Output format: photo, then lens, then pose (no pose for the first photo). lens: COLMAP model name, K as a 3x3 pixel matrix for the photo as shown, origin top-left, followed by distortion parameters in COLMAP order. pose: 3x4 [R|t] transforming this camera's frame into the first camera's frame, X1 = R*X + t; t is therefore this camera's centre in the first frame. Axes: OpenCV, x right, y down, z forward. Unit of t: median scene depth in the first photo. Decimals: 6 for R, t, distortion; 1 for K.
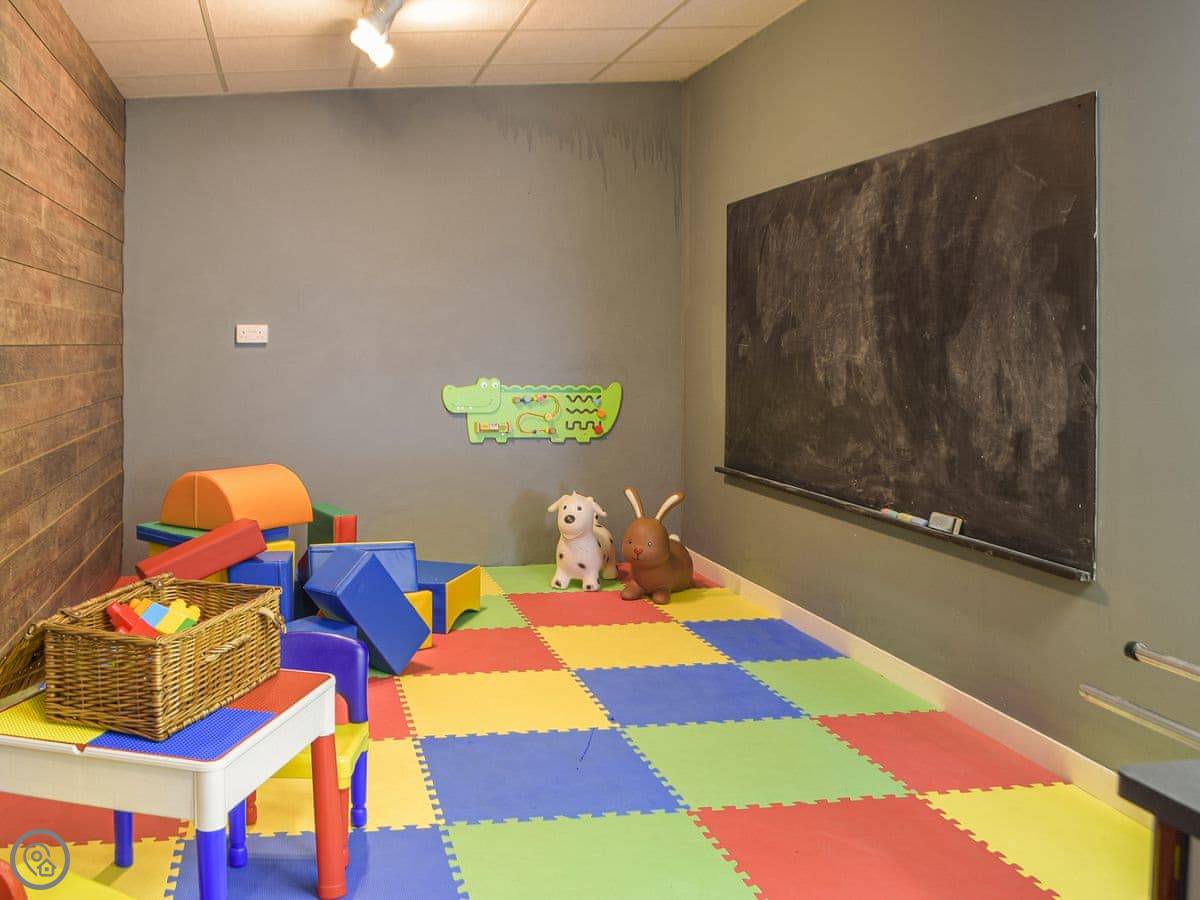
lens RADIAL K [[1079.9, 0, 586.0], [0, 1079.9, 392.0], [0, 0, 1]] dist [-0.045017, -0.007234]
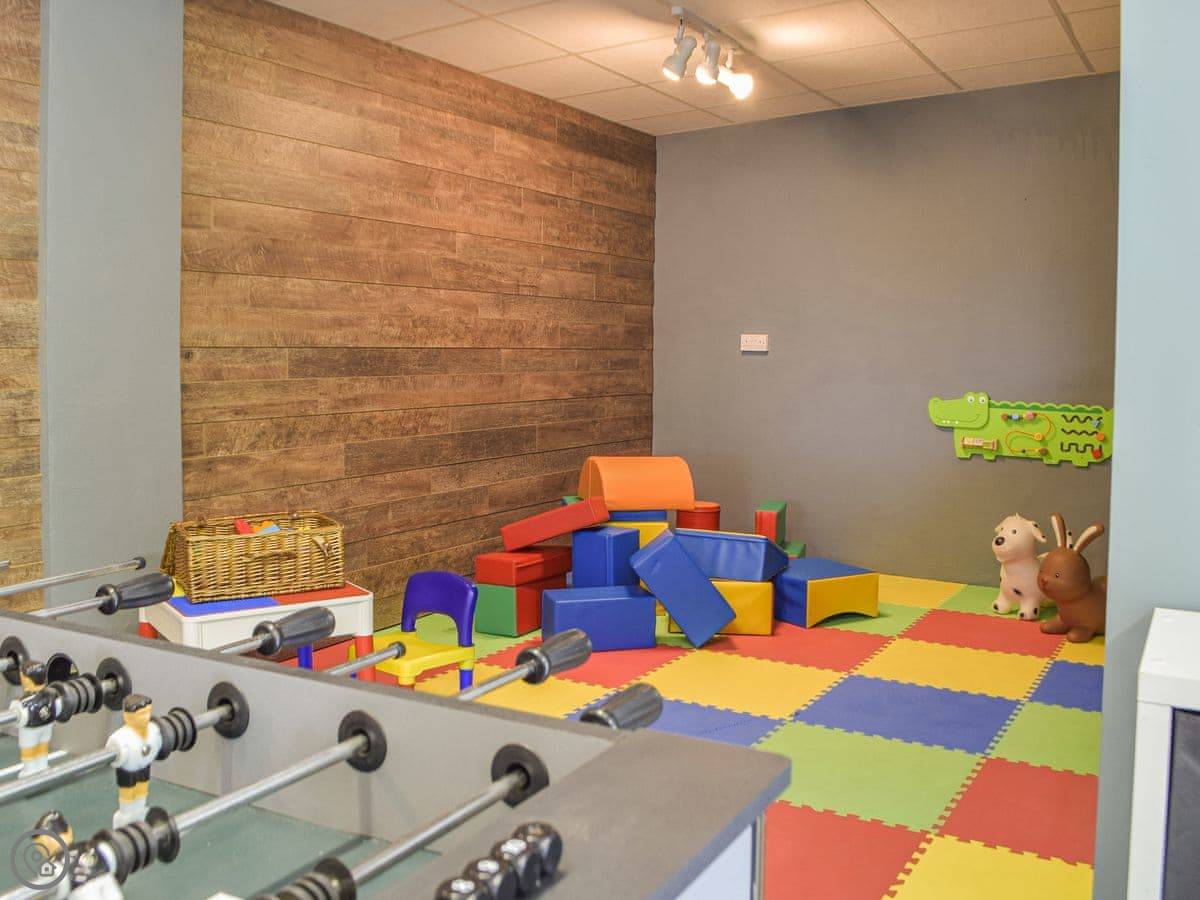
lens RADIAL K [[1071.9, 0, 600.0], [0, 1071.9, 450.0], [0, 0, 1]] dist [-0.083613, 0.016377]
pose [[0.798599, 0.072301, -0.597505, 0.215080], [-0.046078, 0.997189, 0.059080, -0.002092], [0.600097, -0.019649, 0.799686, 0.028039]]
